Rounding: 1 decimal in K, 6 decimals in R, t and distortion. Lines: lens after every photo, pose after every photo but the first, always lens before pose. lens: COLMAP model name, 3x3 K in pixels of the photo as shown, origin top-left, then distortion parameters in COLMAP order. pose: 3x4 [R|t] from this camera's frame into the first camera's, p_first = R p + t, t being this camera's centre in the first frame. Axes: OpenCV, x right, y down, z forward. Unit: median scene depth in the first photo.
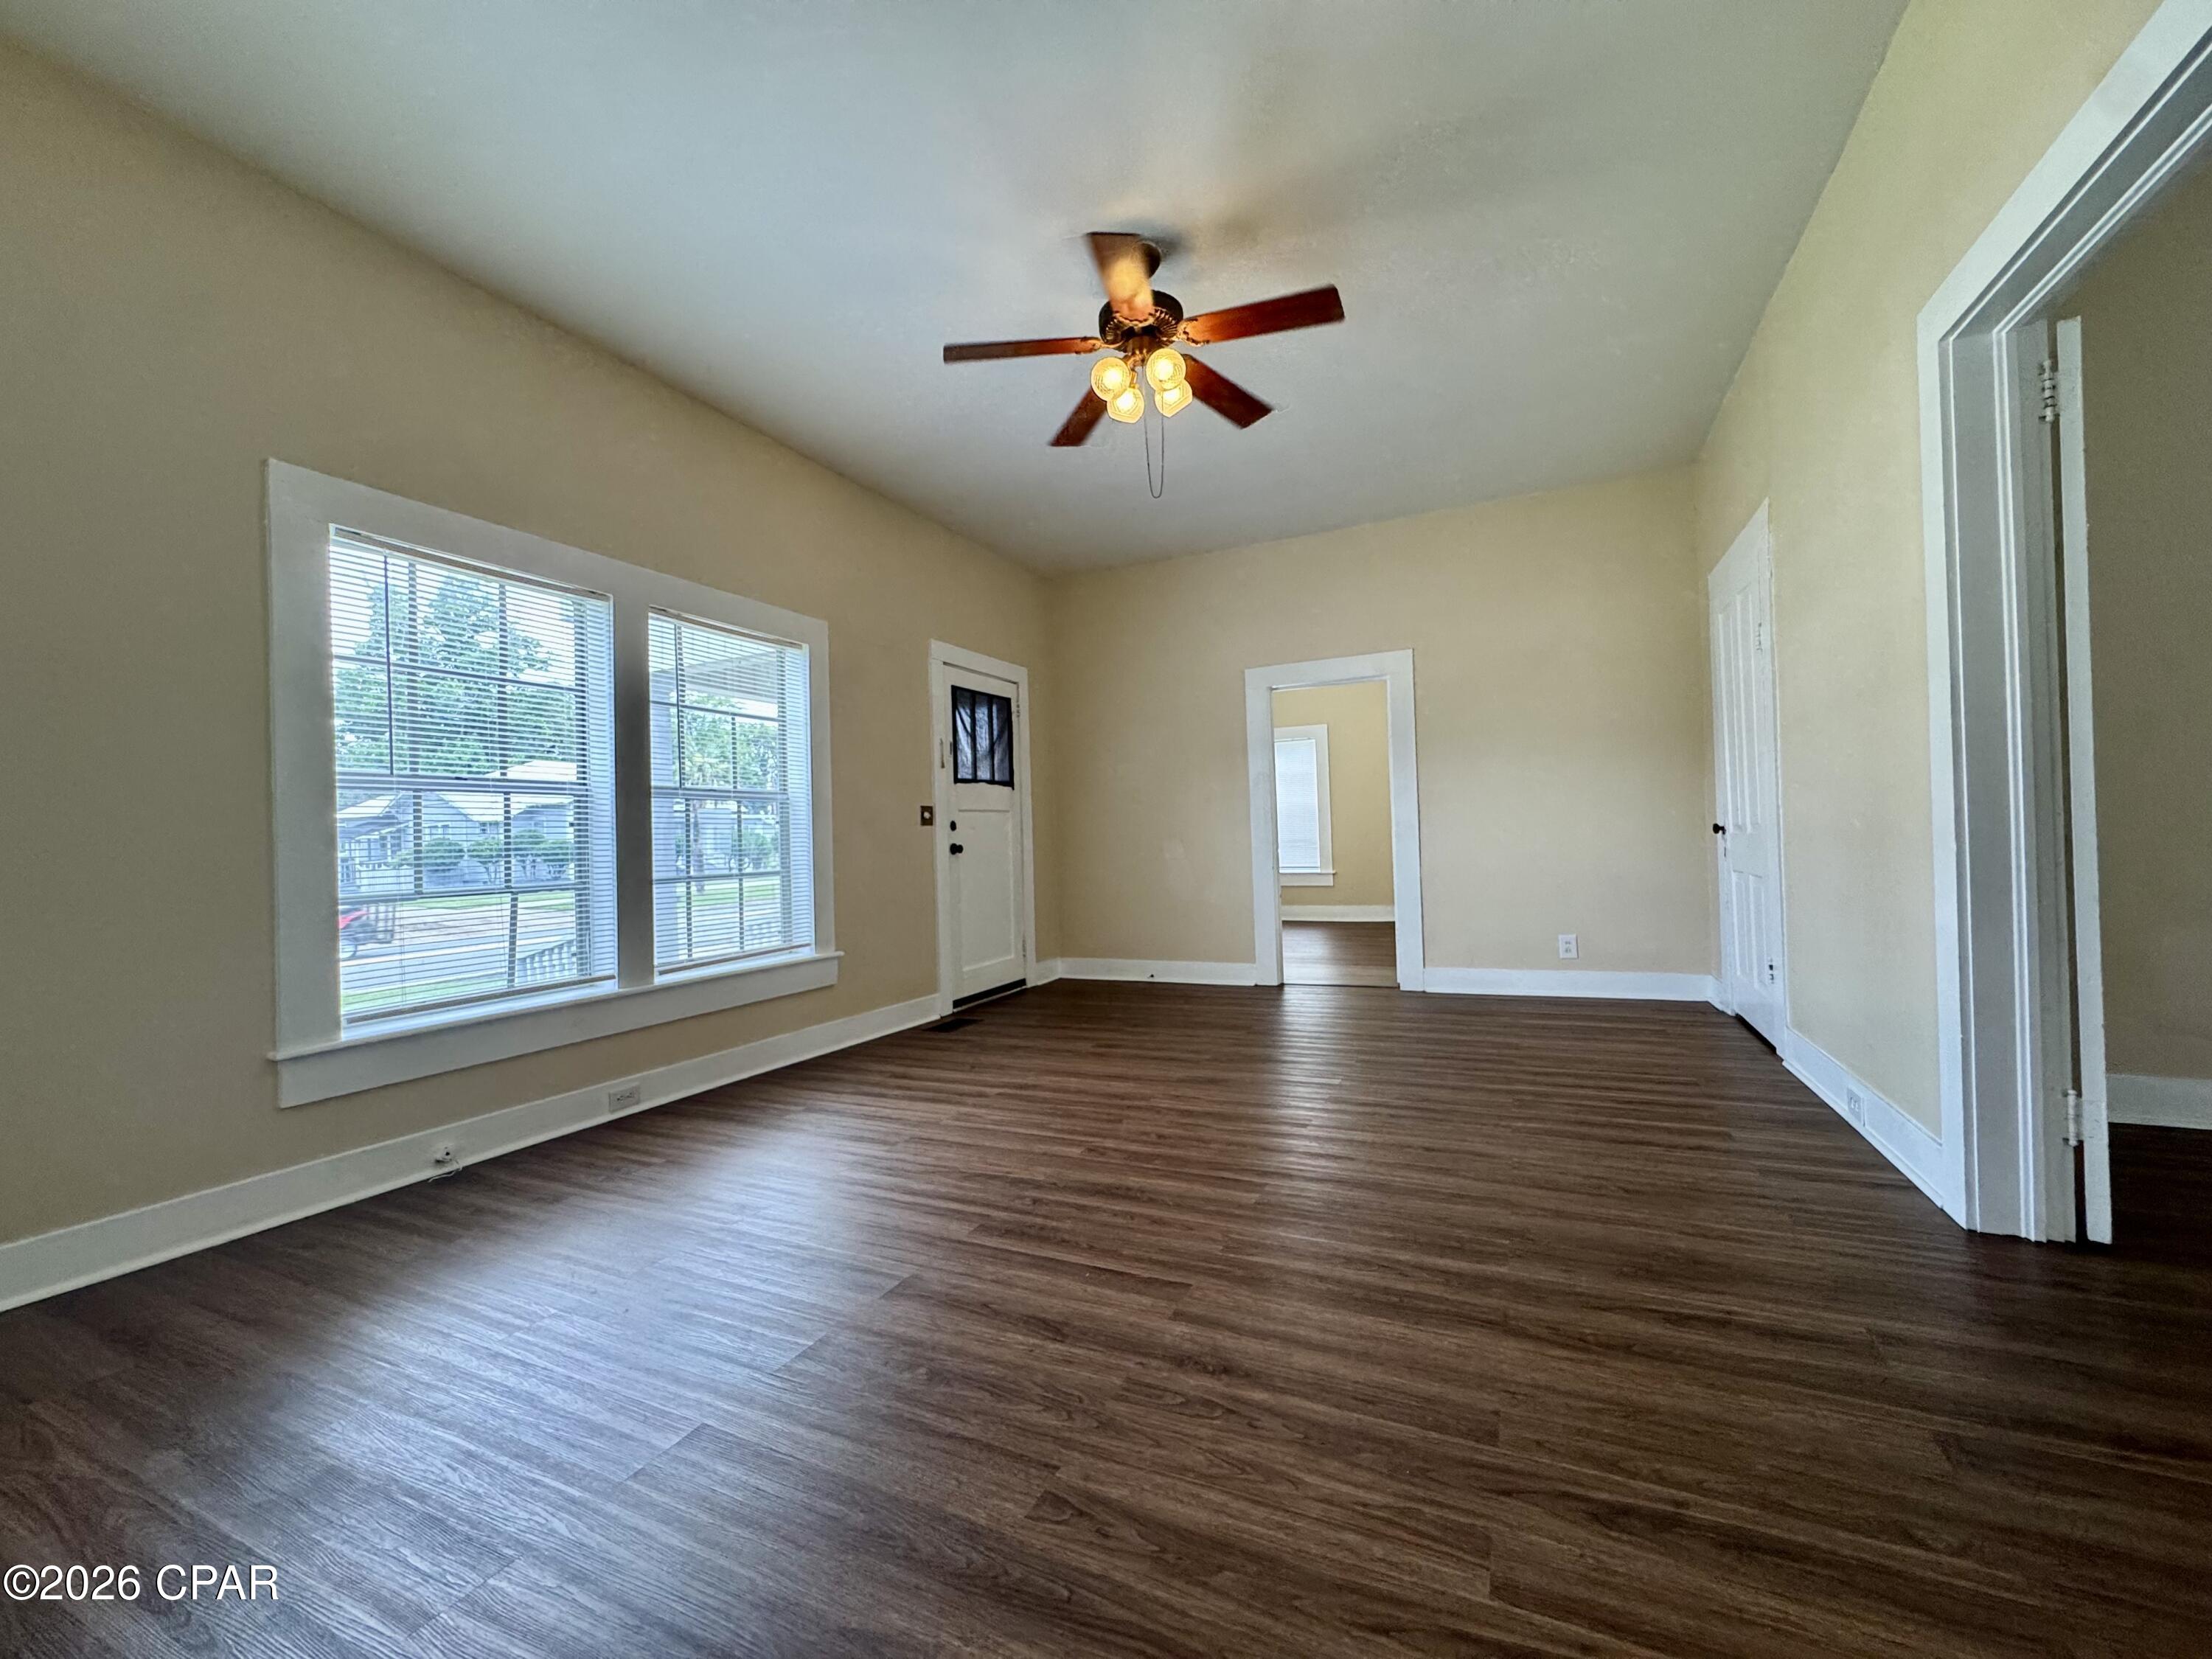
lens RADIAL K [[883.5, 0, 1104.3], [0, 883.5, 831.0], [0, 0, 1]] dist [-0.002582, 0.000427]
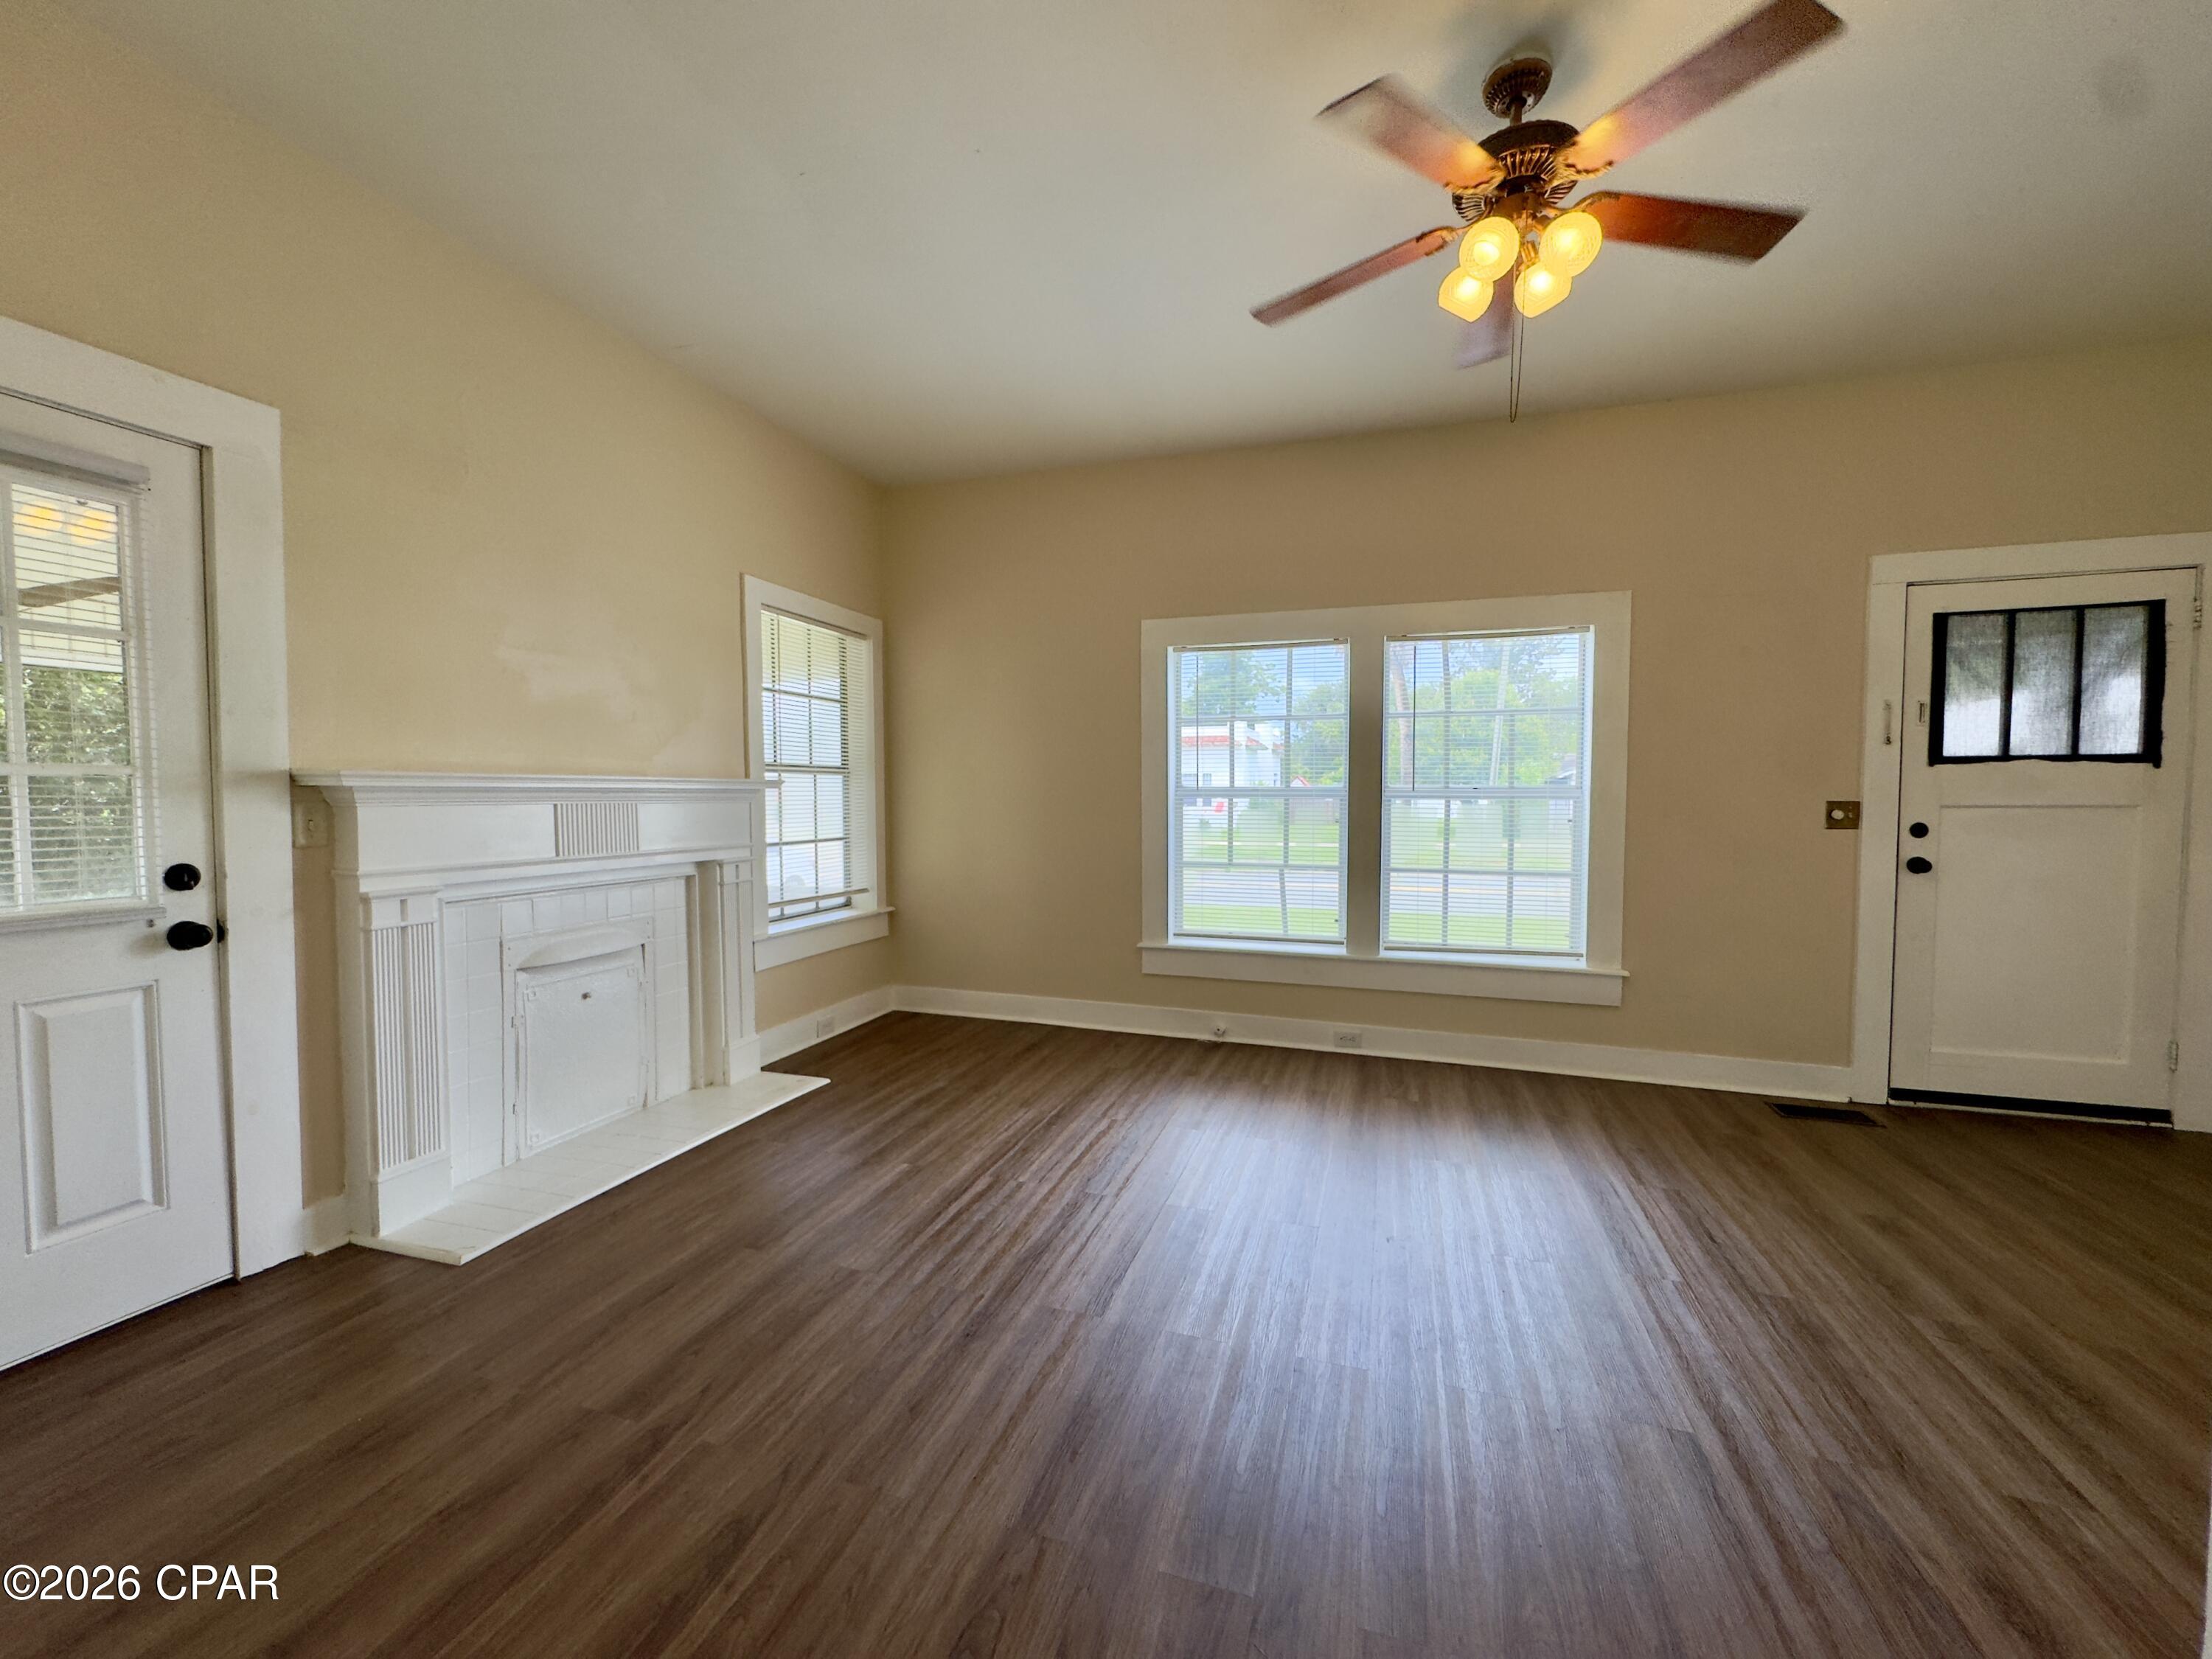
lens RADIAL K [[883.5, 0, 1104.3], [0, 883.5, 831.0], [0, 0, 1]] dist [-0.002582, 0.000427]
pose [[0.129532, 0.076017, -0.988657, 0.612280], [0.005364, 0.996989, 0.077361, -0.090912], [0.991561, -0.015324, 0.128734, 0.474040]]
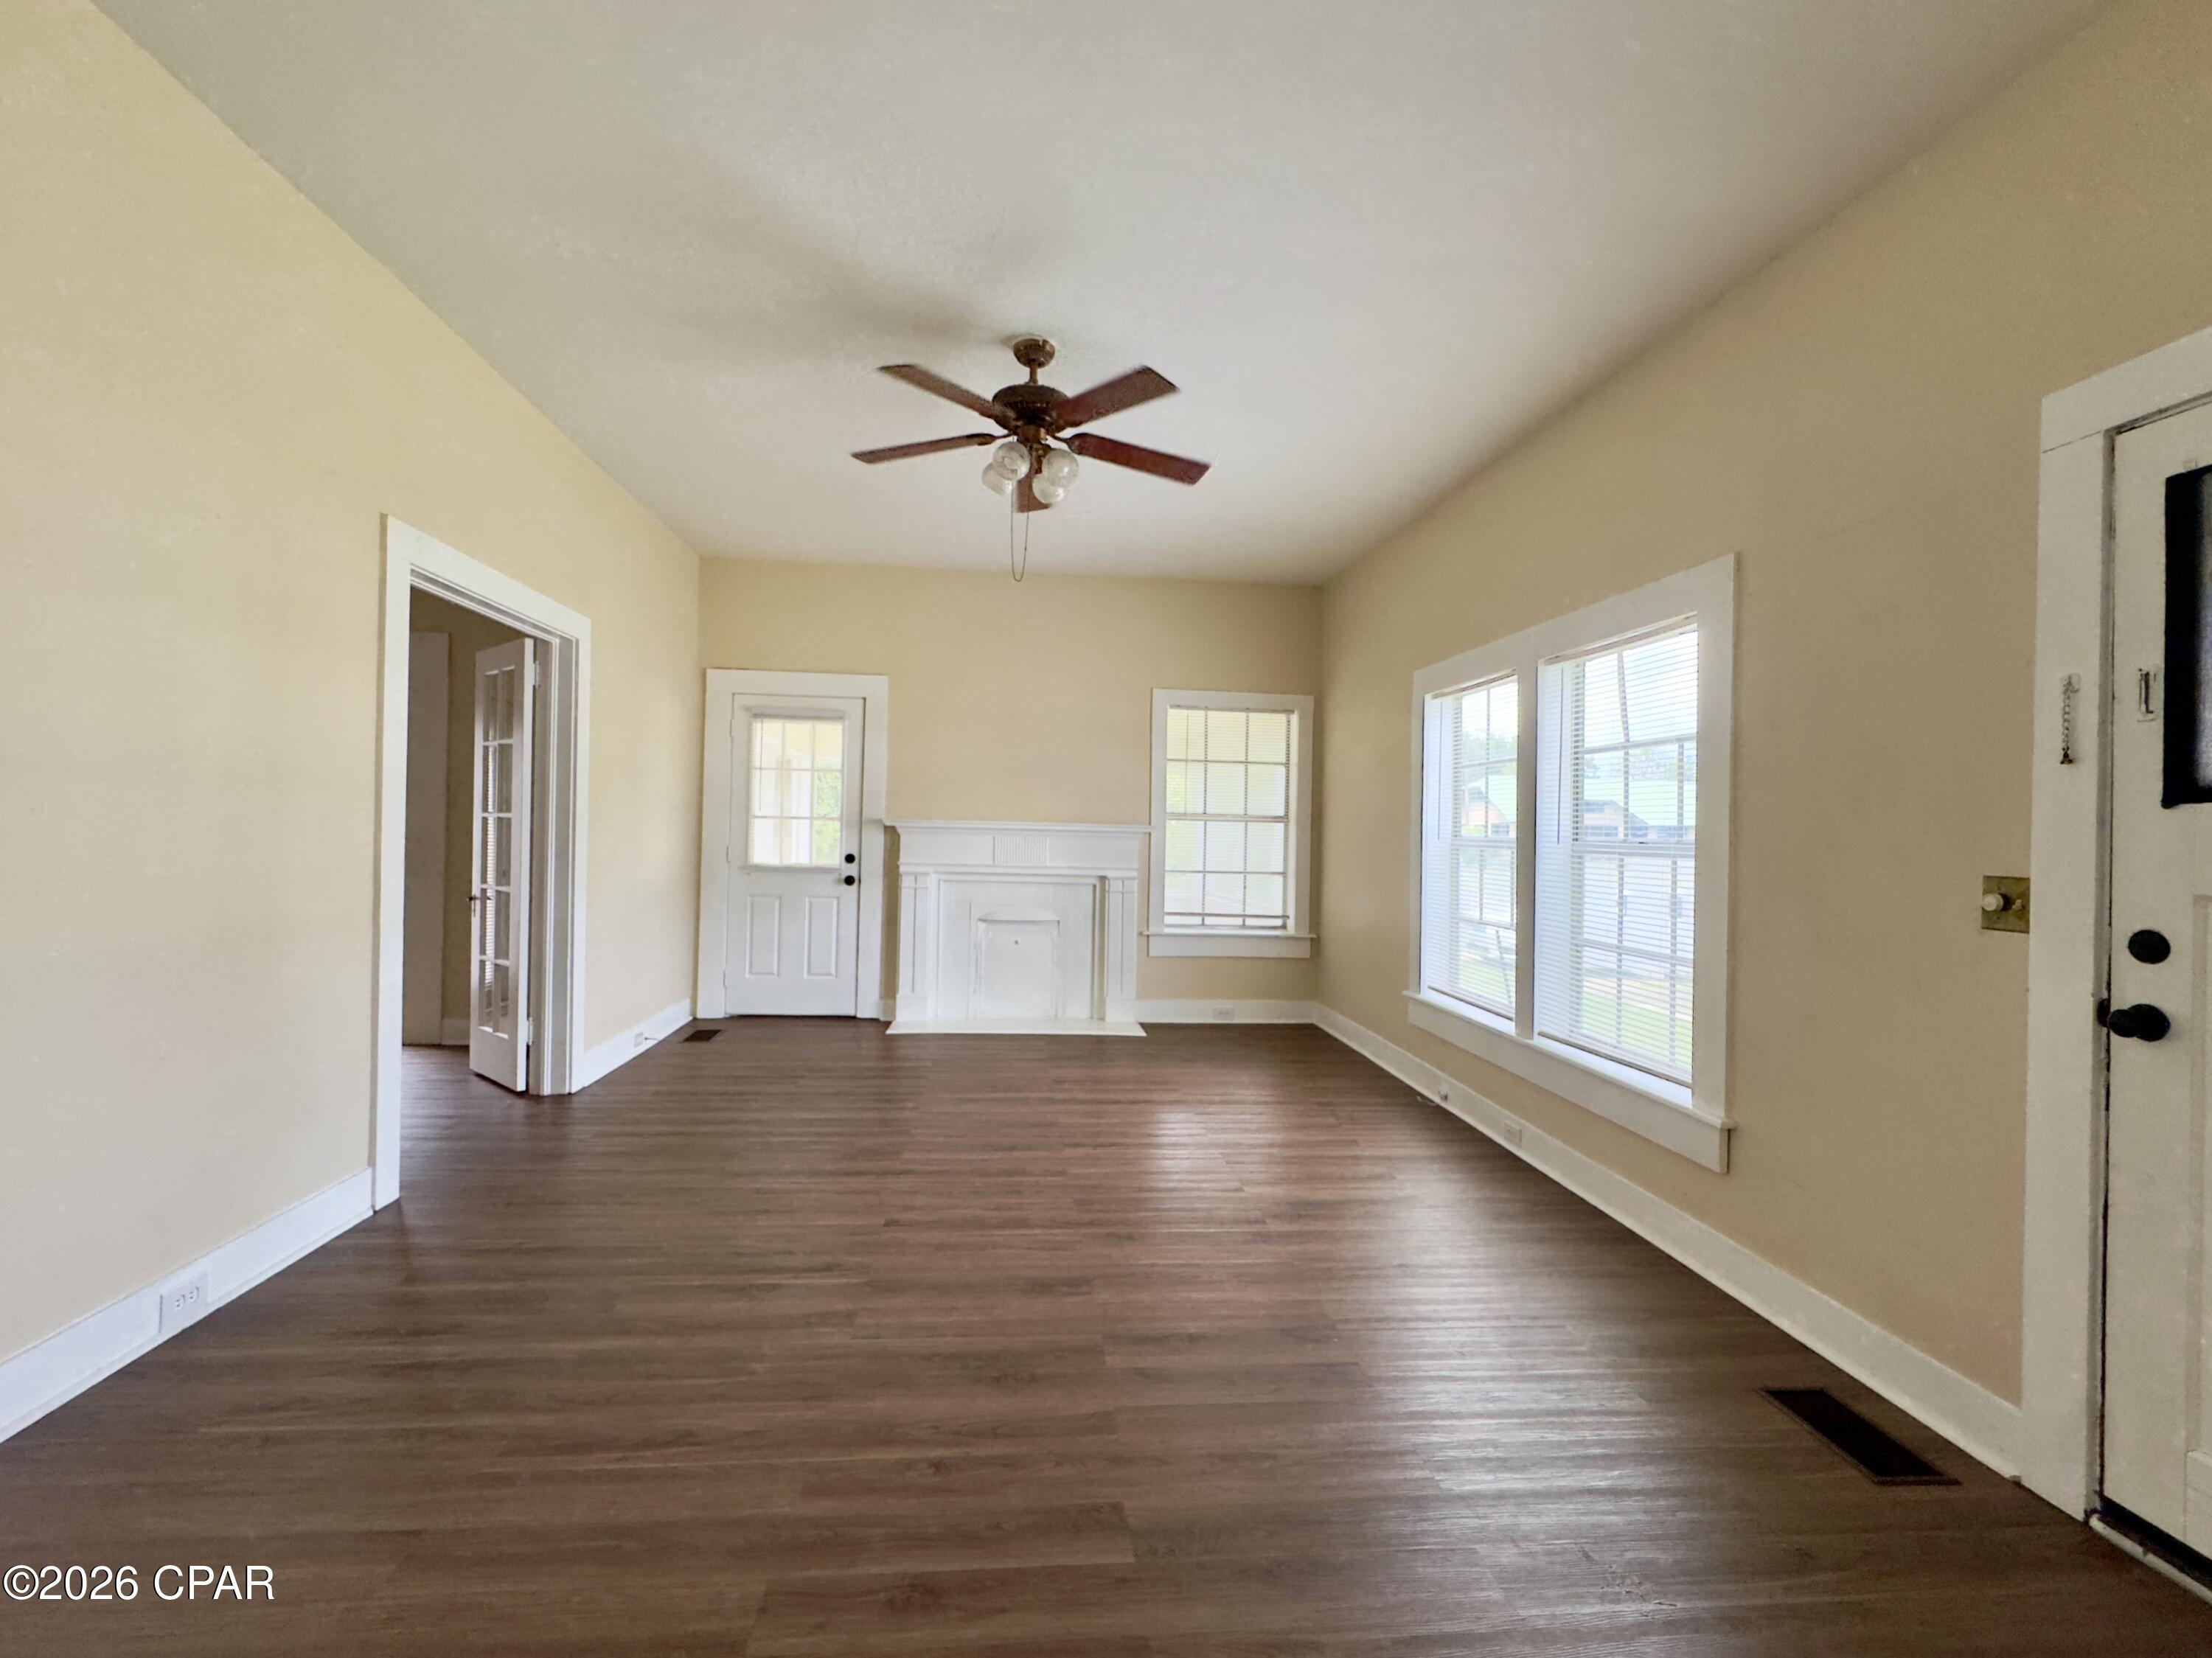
lens RADIAL K [[968.2, 0, 1105.7], [0, 968.2, 830.8], [0, 0, 1]] dist [-0.001564, 0.000150]
pose [[-0.851176, 0.013160, -0.524716, 0.471557], [0.009493, 0.999908, 0.009679, -0.079869], [0.524795, 0.003258, -0.851222, 1.667082]]
